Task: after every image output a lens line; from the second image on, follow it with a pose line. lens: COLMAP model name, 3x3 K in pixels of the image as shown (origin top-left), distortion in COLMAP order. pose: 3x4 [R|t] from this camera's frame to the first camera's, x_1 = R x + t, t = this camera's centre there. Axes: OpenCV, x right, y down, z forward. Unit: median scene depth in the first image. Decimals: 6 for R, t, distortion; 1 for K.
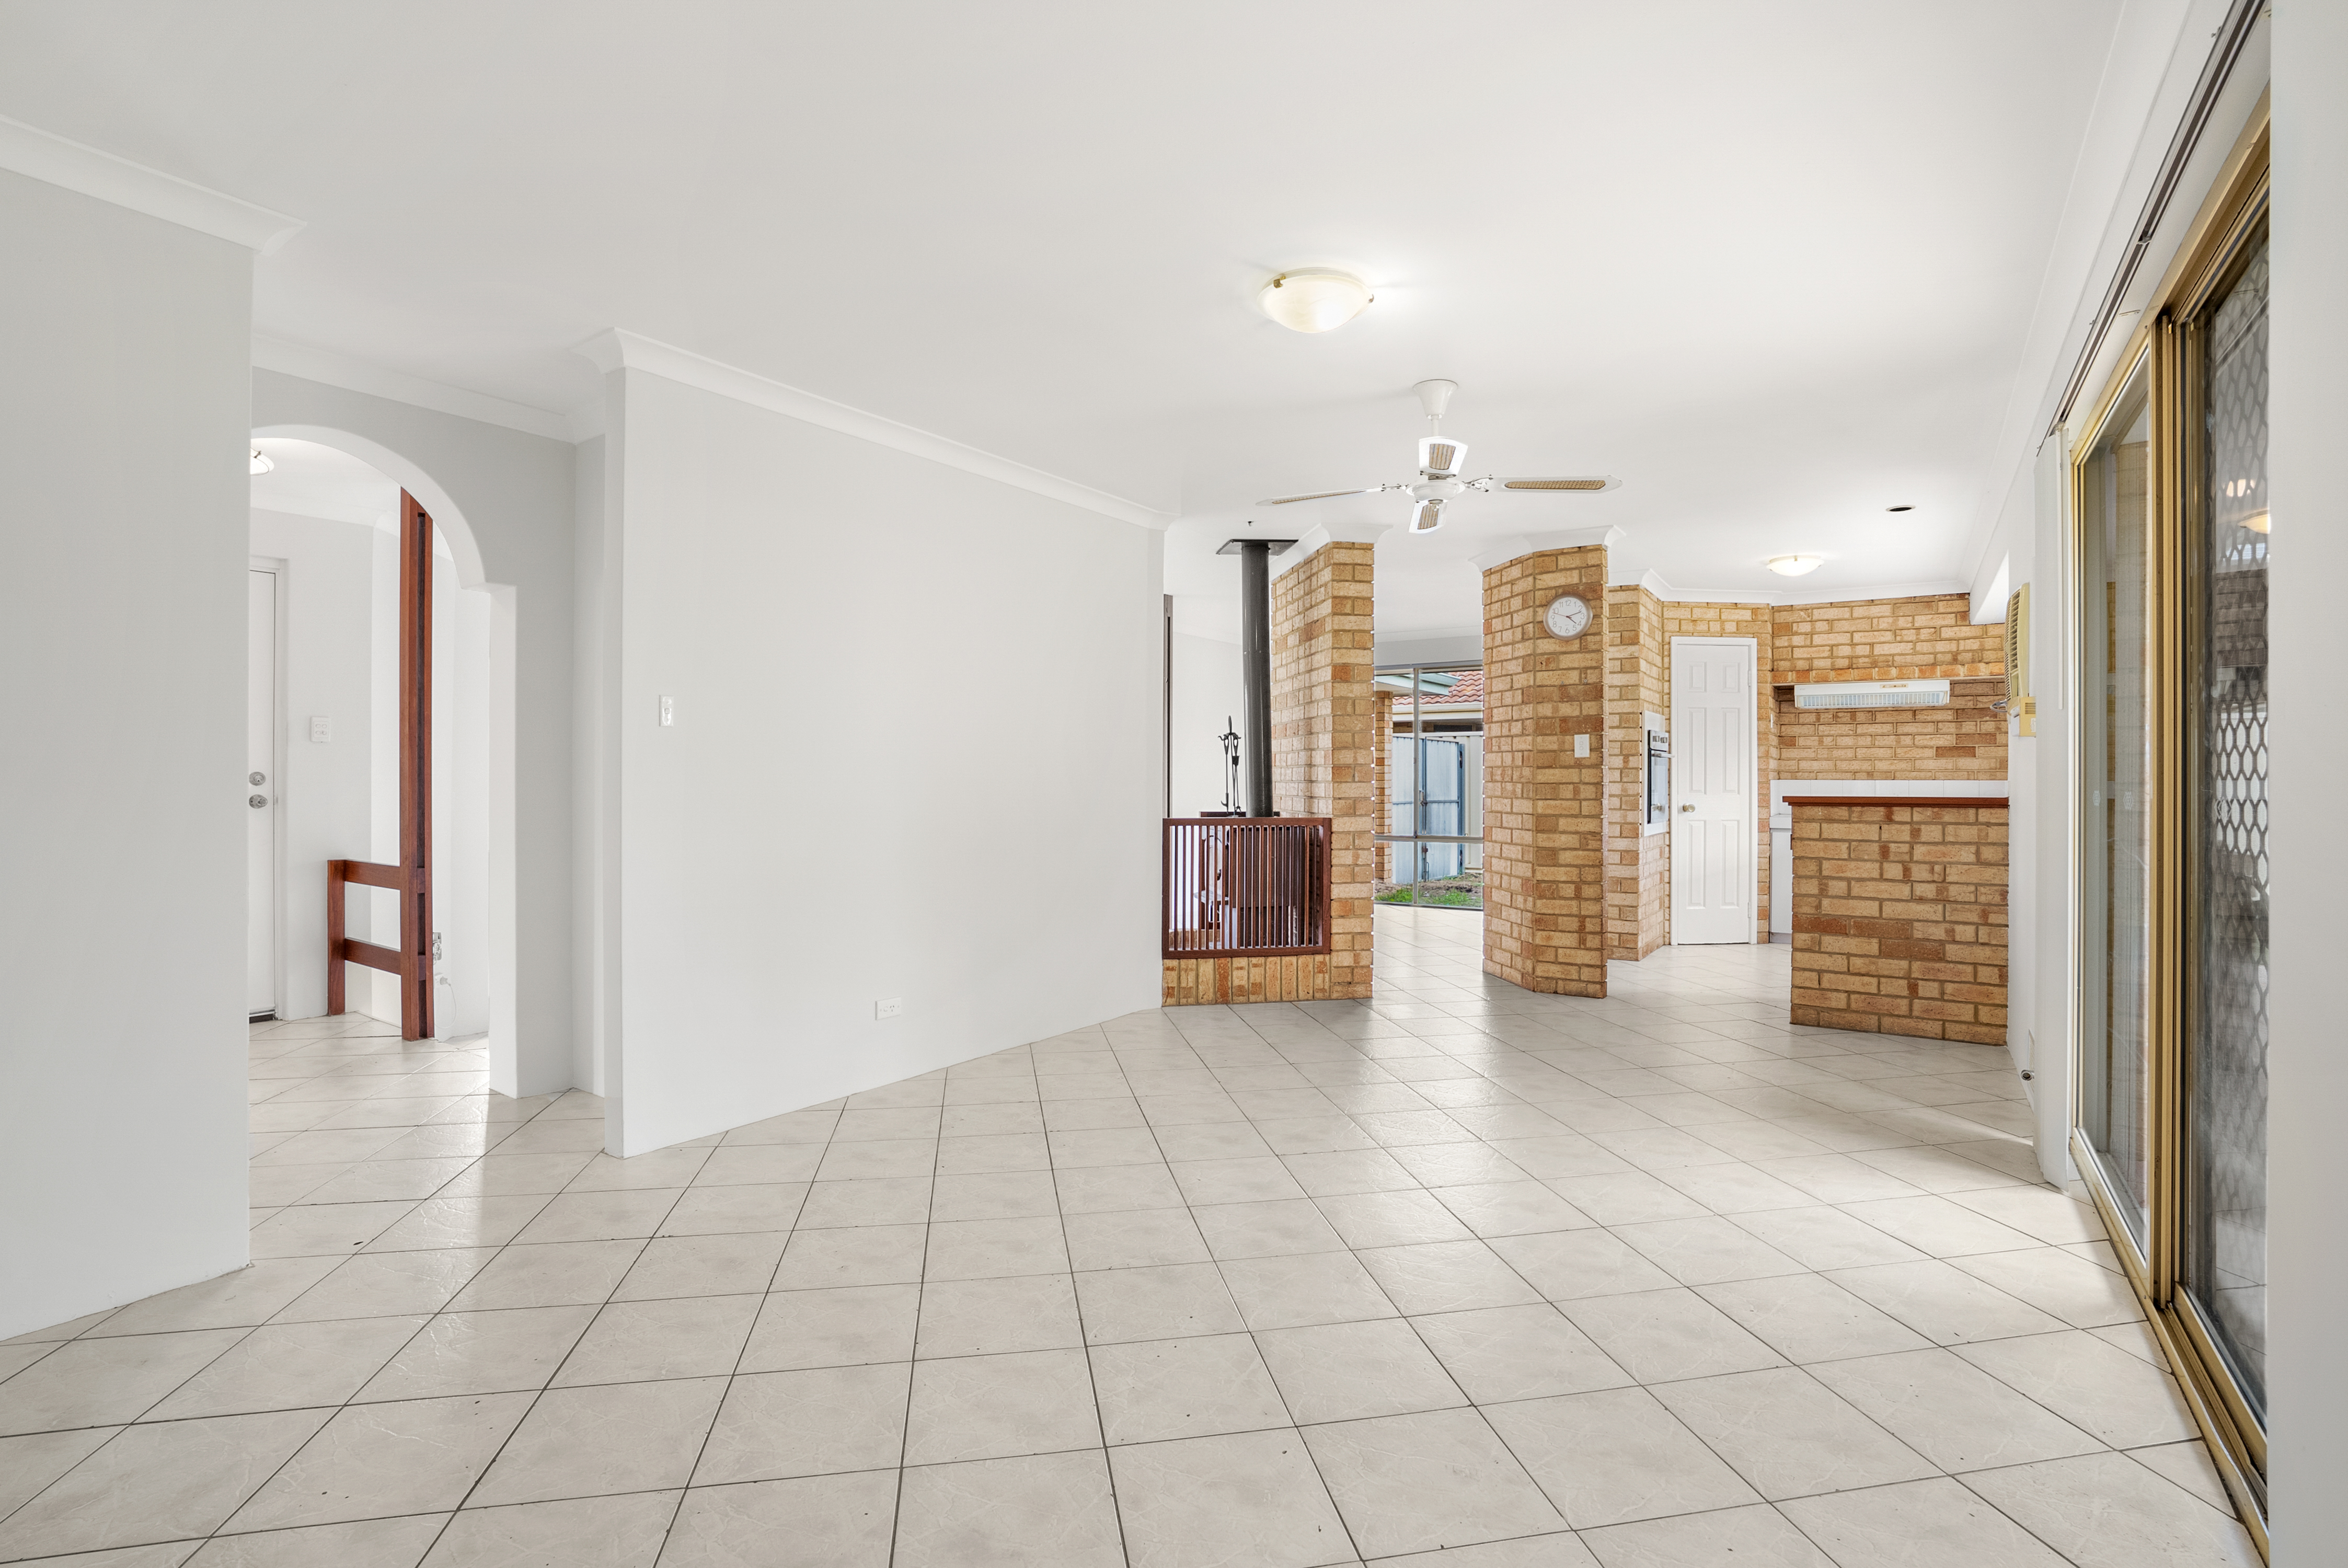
lens RADIAL K [[1099.9, 0, 1174.0], [0, 1099.9, 784.0], [0, 0, 1]] dist [-0.057912, 0.025464]
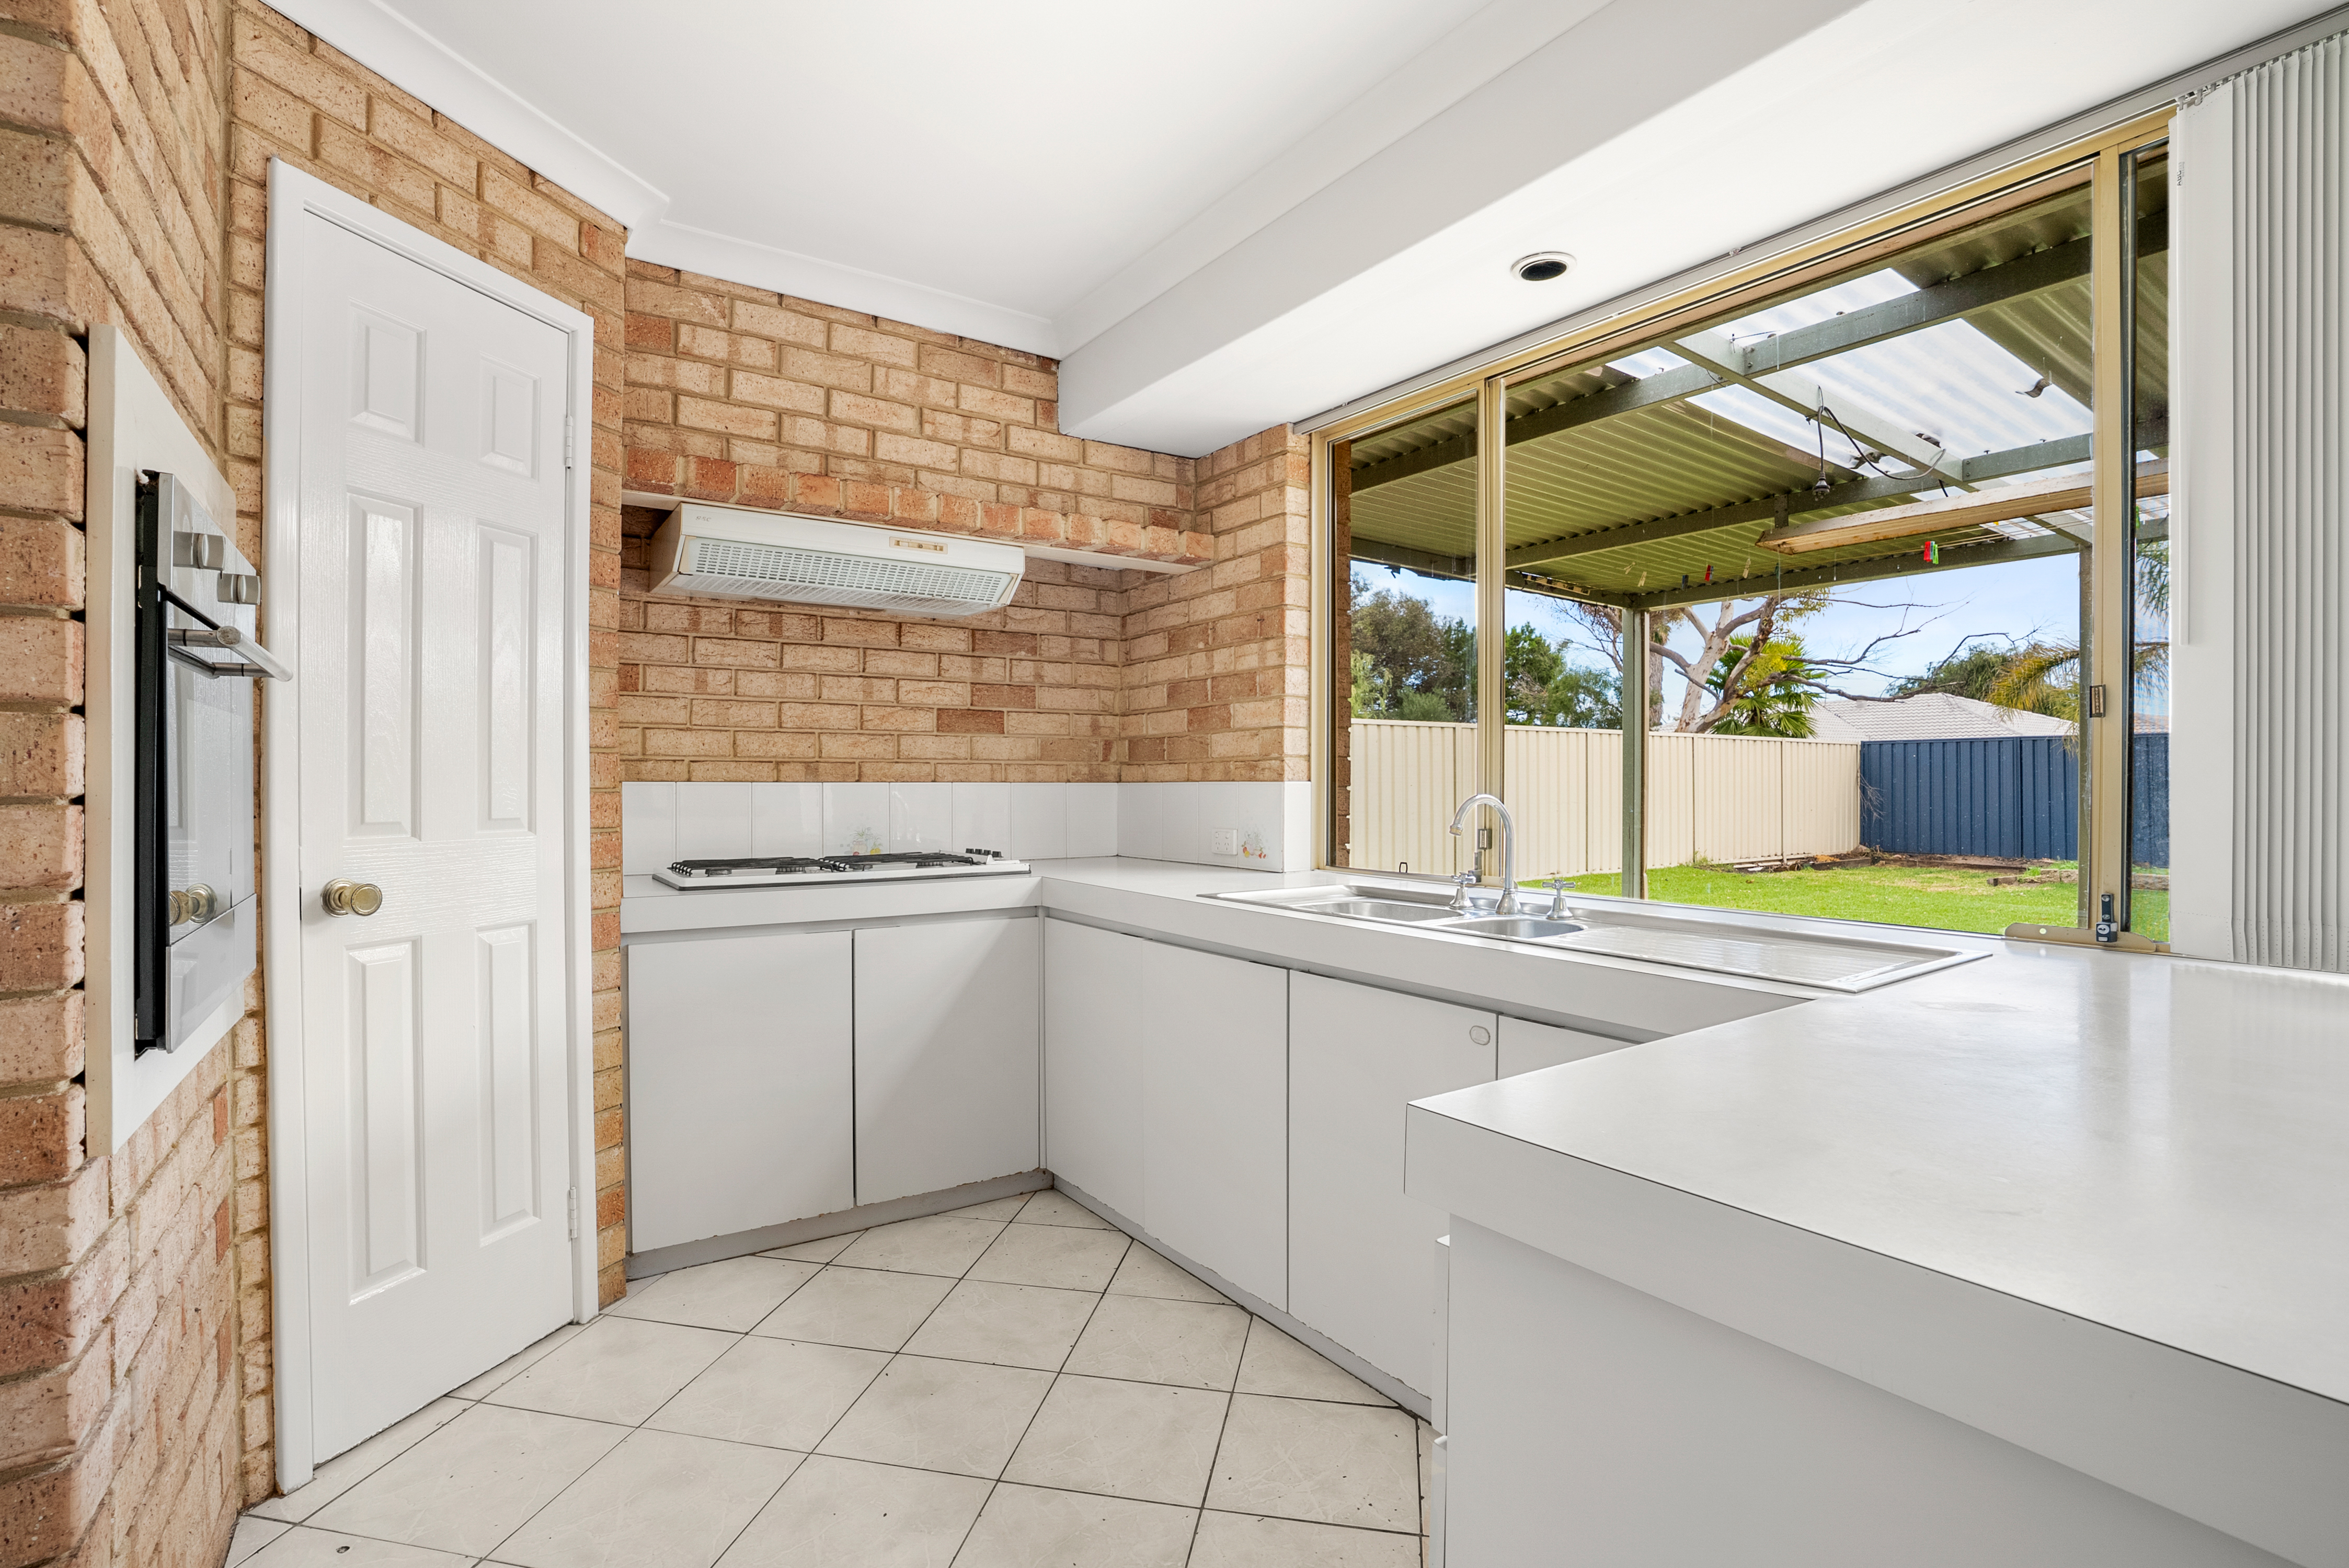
lens RADIAL K [[1100.3, 0, 1174.5], [0, 1100.3, 784.0], [0, 0, 1]] dist [-0.057912, 0.025464]
pose [[0.381034, -0.003175, 0.924556, 0.320761], [0.002580, 0.999994, 0.002371, -0.003488], [-0.924557, 0.001482, 0.381040, 0.736100]]
